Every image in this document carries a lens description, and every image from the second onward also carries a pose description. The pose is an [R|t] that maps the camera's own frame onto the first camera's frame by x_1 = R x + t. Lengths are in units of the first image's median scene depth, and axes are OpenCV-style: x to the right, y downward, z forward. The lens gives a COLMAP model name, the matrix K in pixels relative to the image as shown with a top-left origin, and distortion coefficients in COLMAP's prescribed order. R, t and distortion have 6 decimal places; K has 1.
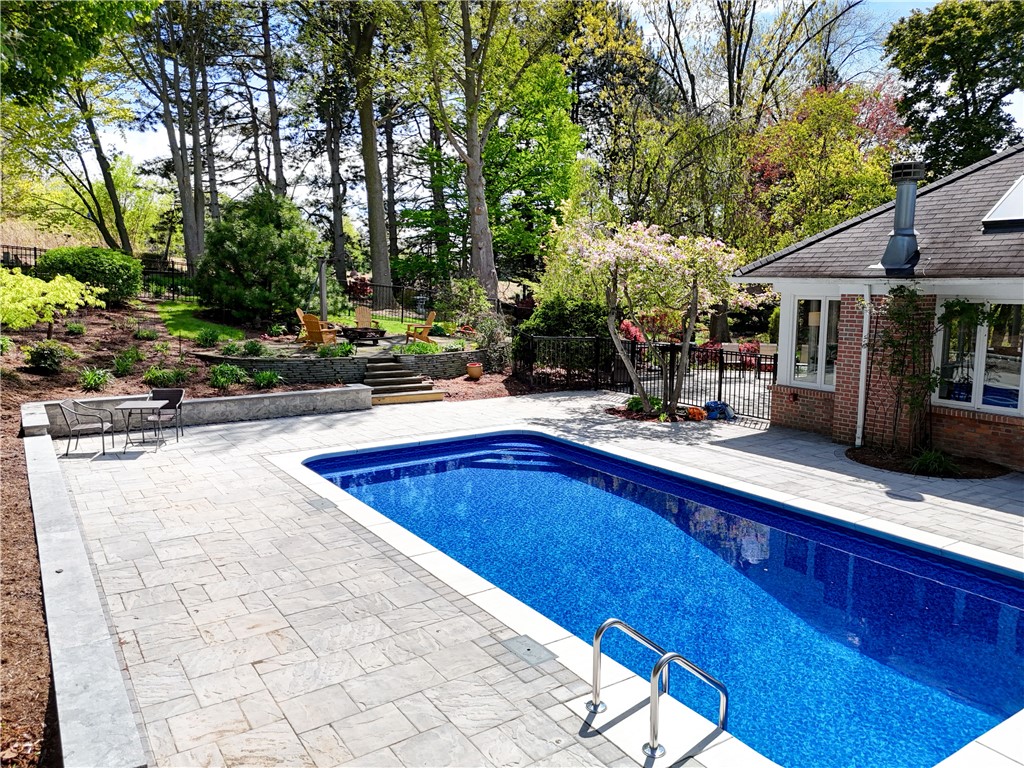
lens RADIAL K [[761.1, 0, 511.7], [0, 761.1, 383.8], [0, 0, 1]] dist [0.072799, -0.063663]
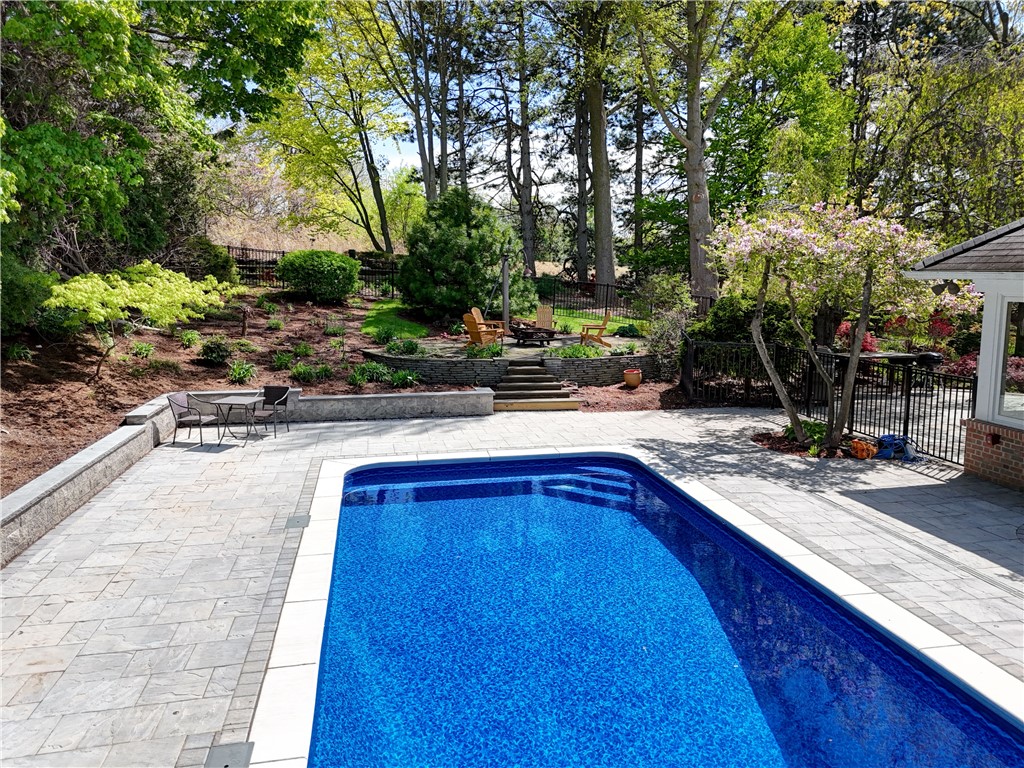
lens RADIAL K [[761.1, 0, 513.7], [0, 761.1, 385.4], [0, 0, 1]] dist [0.072799, -0.063663]
pose [[0.921296, 0.048245, -0.385857, 0.232100], [-0.045178, 0.998834, 0.017016, -0.024374], [0.386228, 0.001755, 0.922402, 0.162785]]
